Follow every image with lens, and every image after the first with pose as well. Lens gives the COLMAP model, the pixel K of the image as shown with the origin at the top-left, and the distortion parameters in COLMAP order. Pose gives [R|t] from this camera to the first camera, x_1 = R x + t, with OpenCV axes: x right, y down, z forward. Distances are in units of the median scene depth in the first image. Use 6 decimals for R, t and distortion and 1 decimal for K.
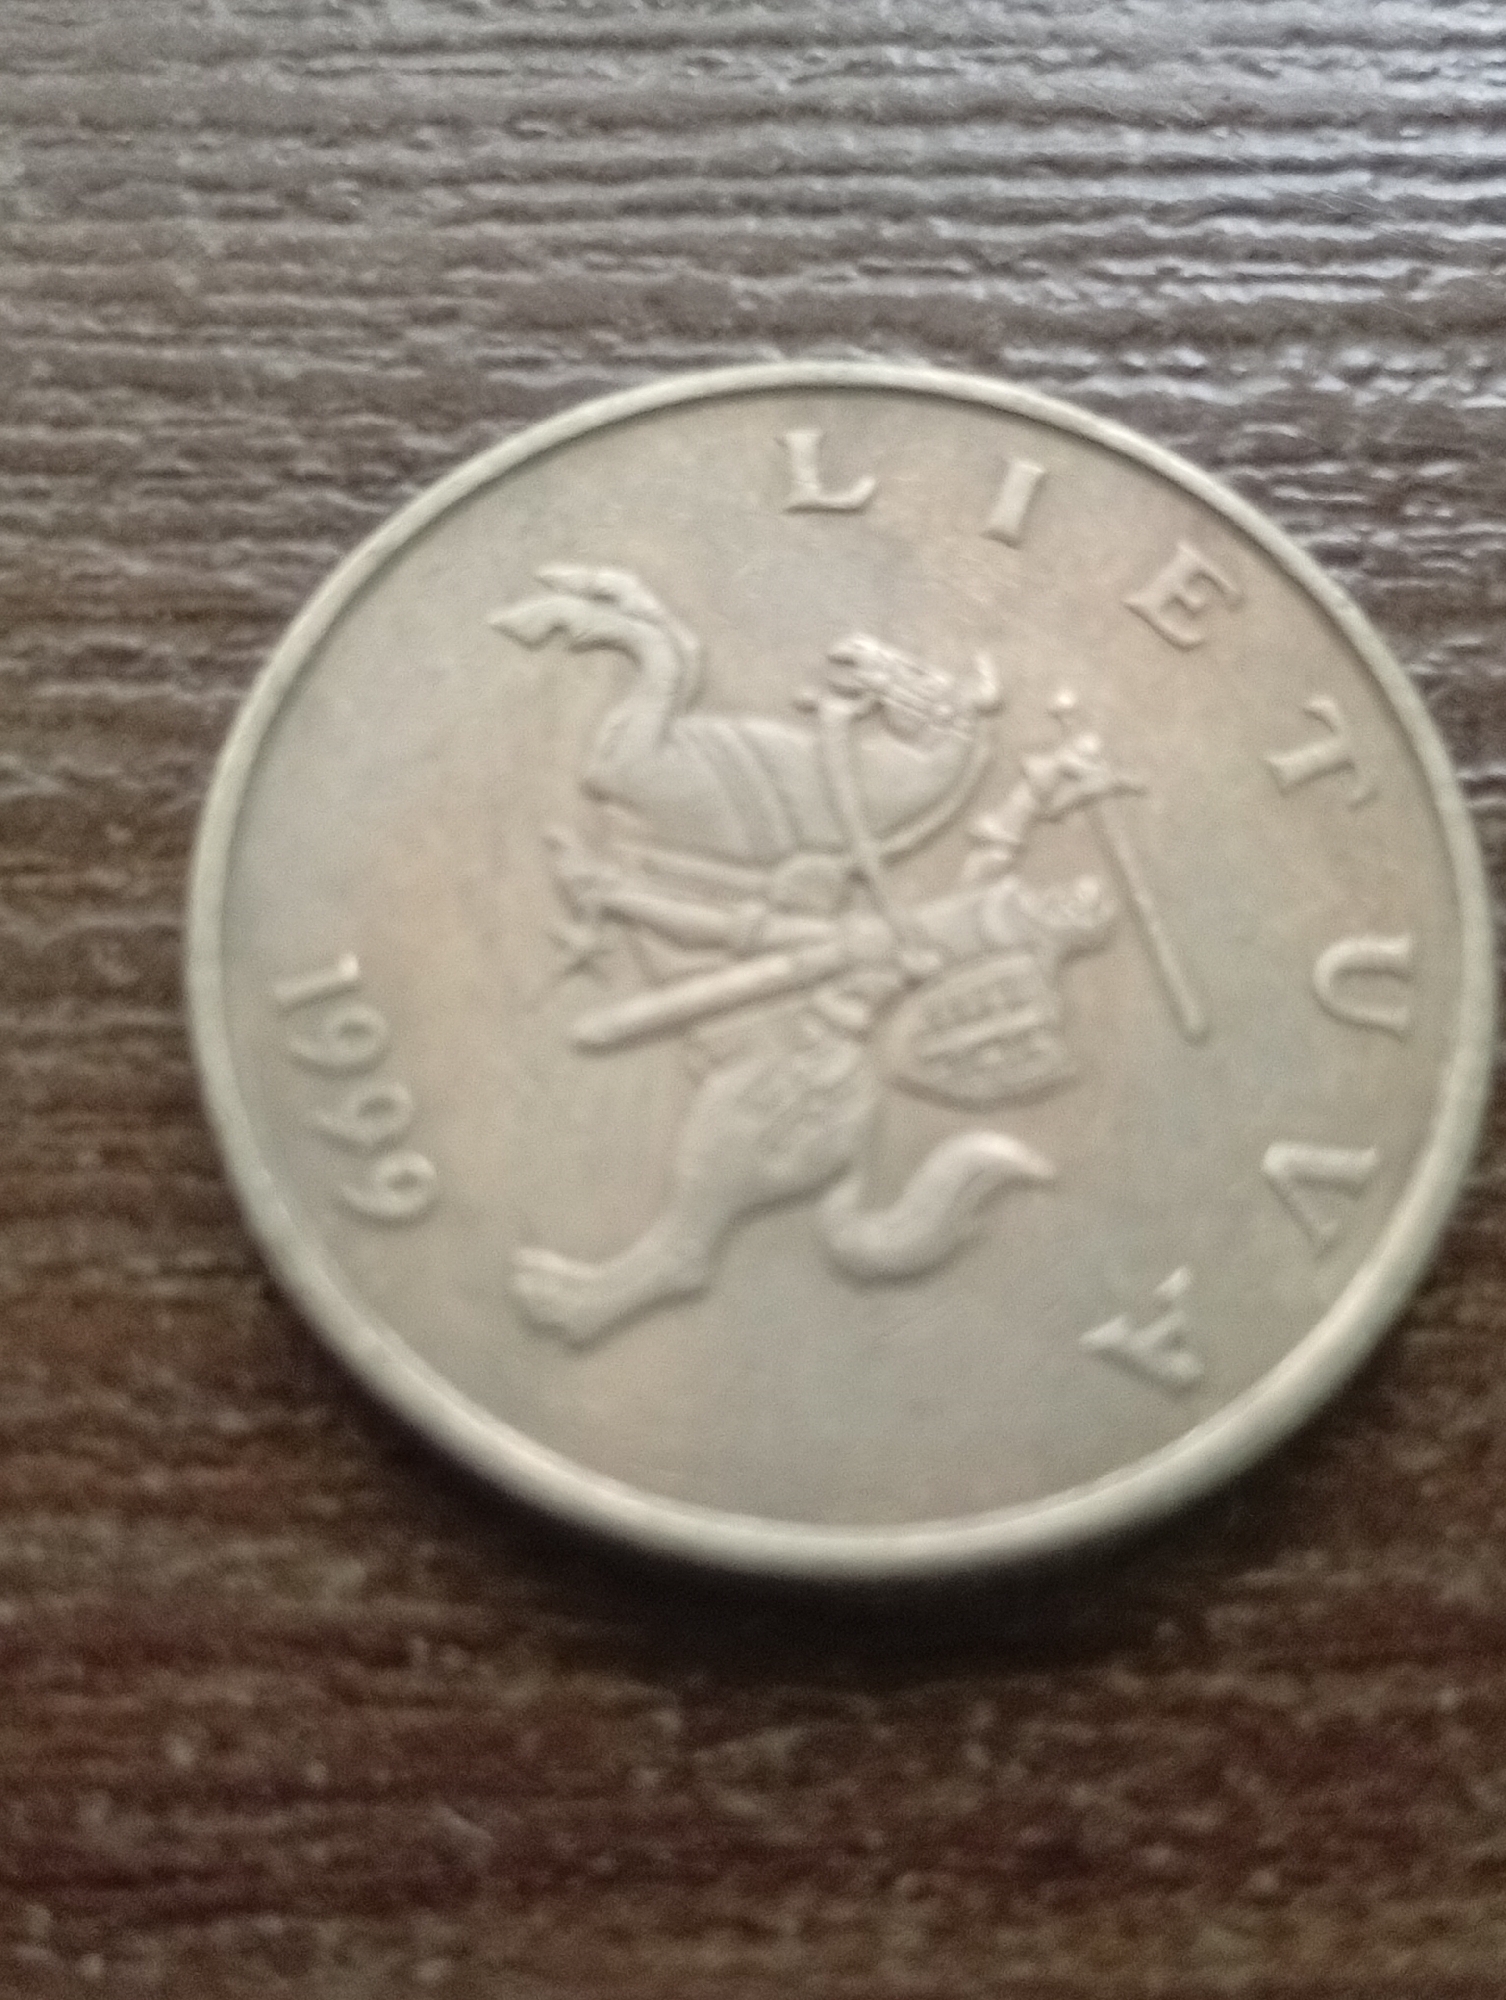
lens RADIAL K [[3545.1, 0, 763.3], [0, 3545.1, 992.6], [0, 0, 1]] dist [0.018412, 0.000000]
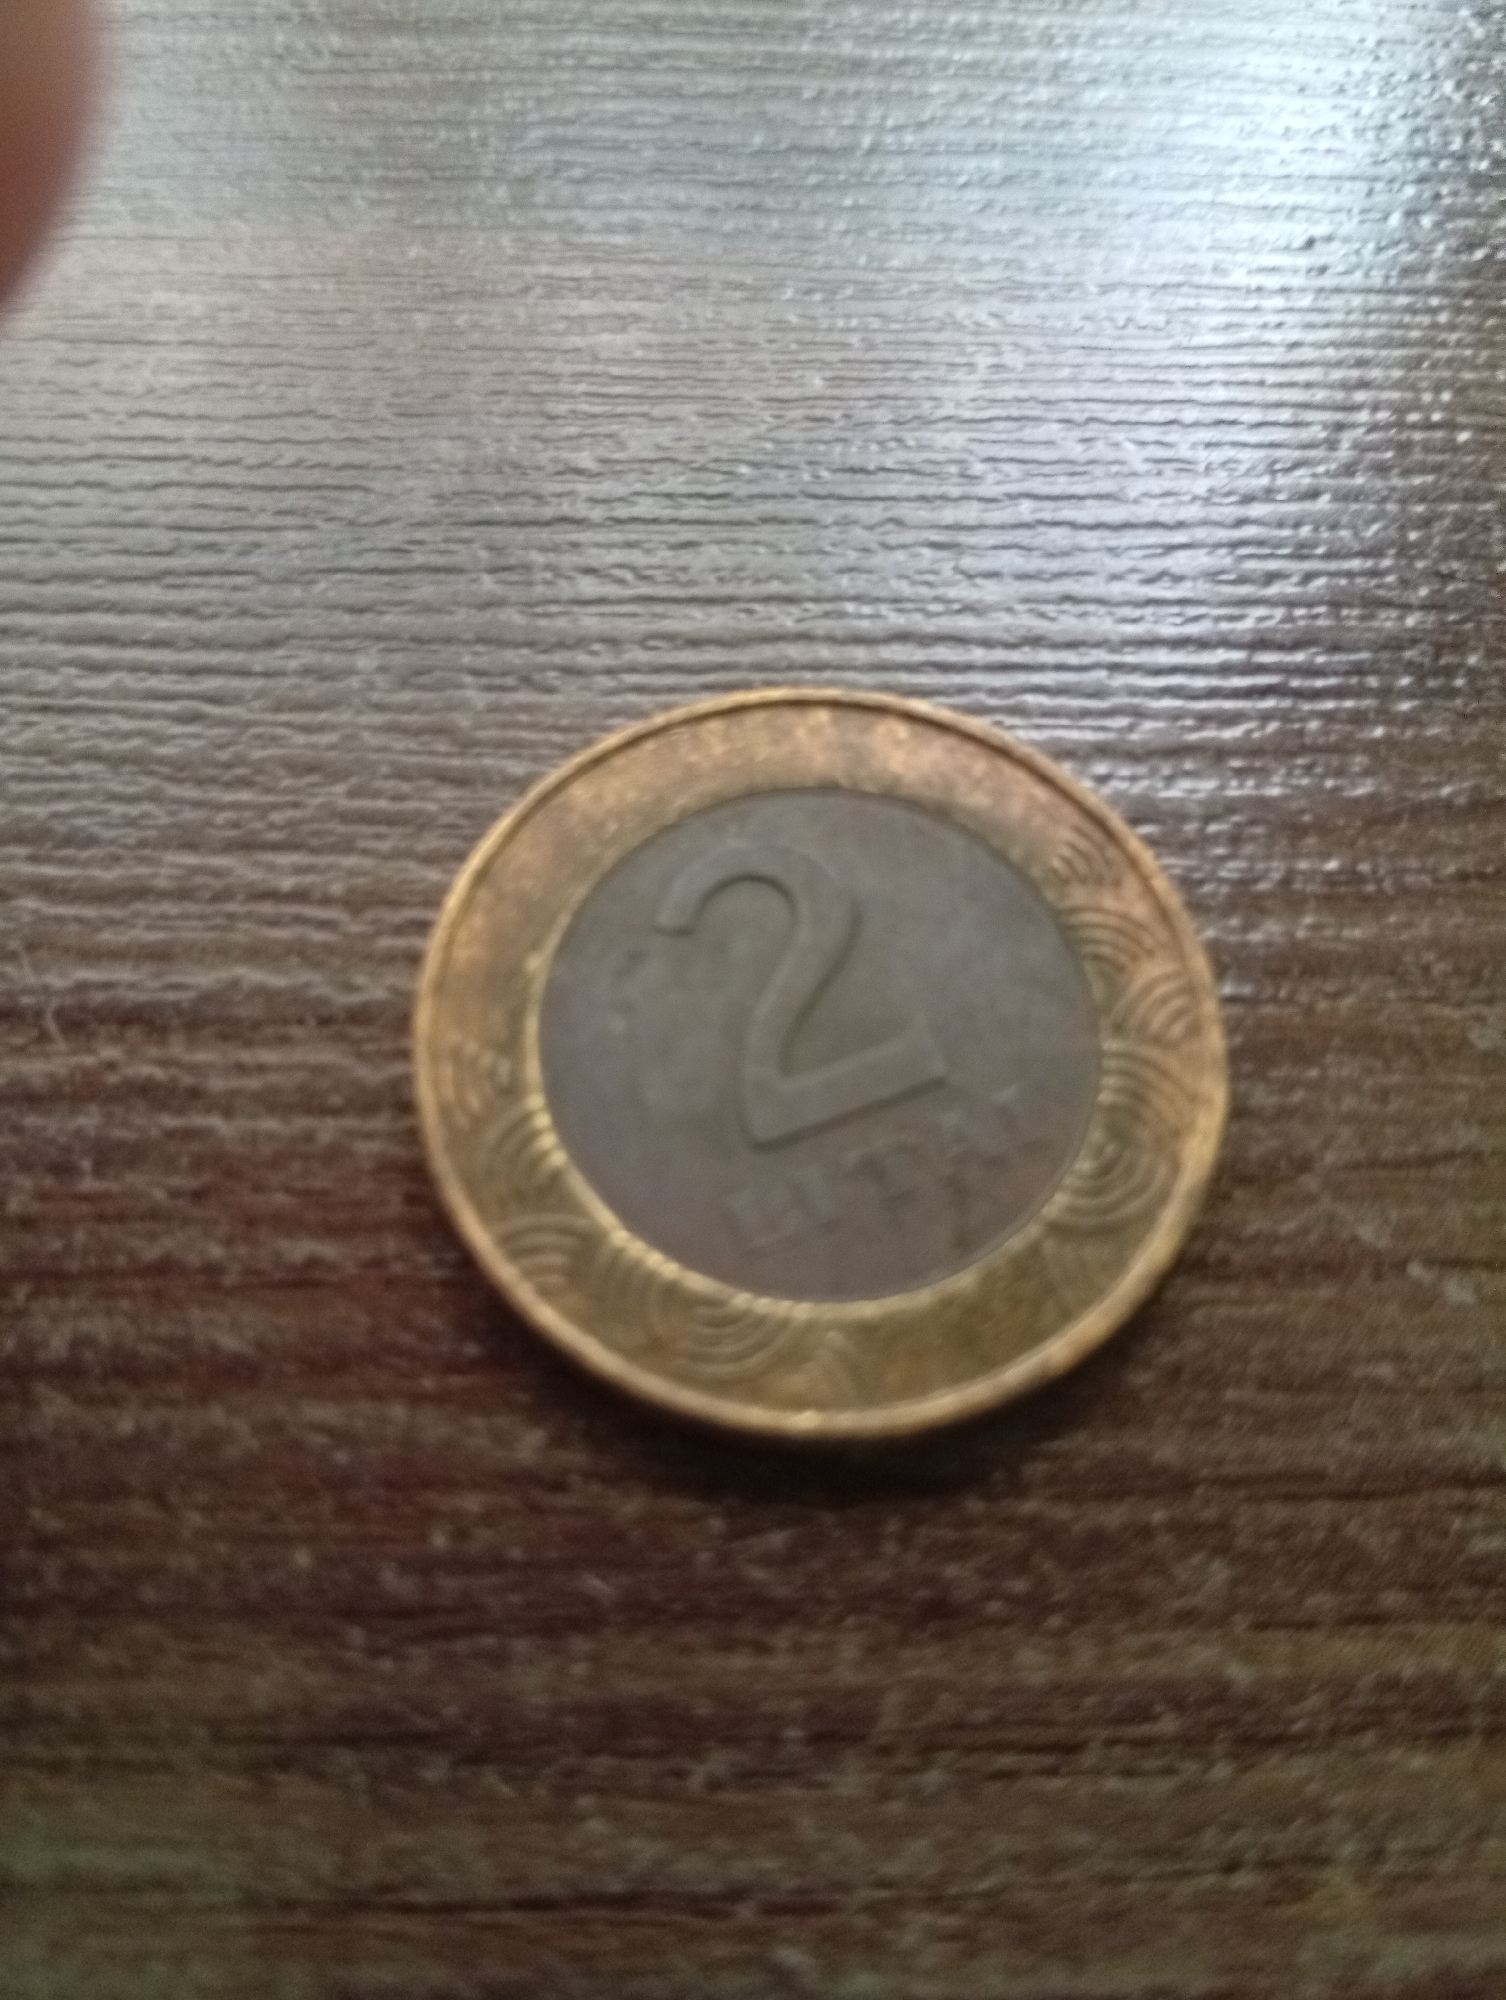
lens RADIAL K [[1757.0, 0, 759.4], [0, 1757.0, 1013.8], [0, 0, 1]] dist [0.030788, -0.177738]
pose [[0.999897, 0.009068, -0.011115, 0.001994], [-0.009734, 0.998067, -0.061387, 0.004943], [0.010537, 0.061489, 0.998052, 0.100435]]
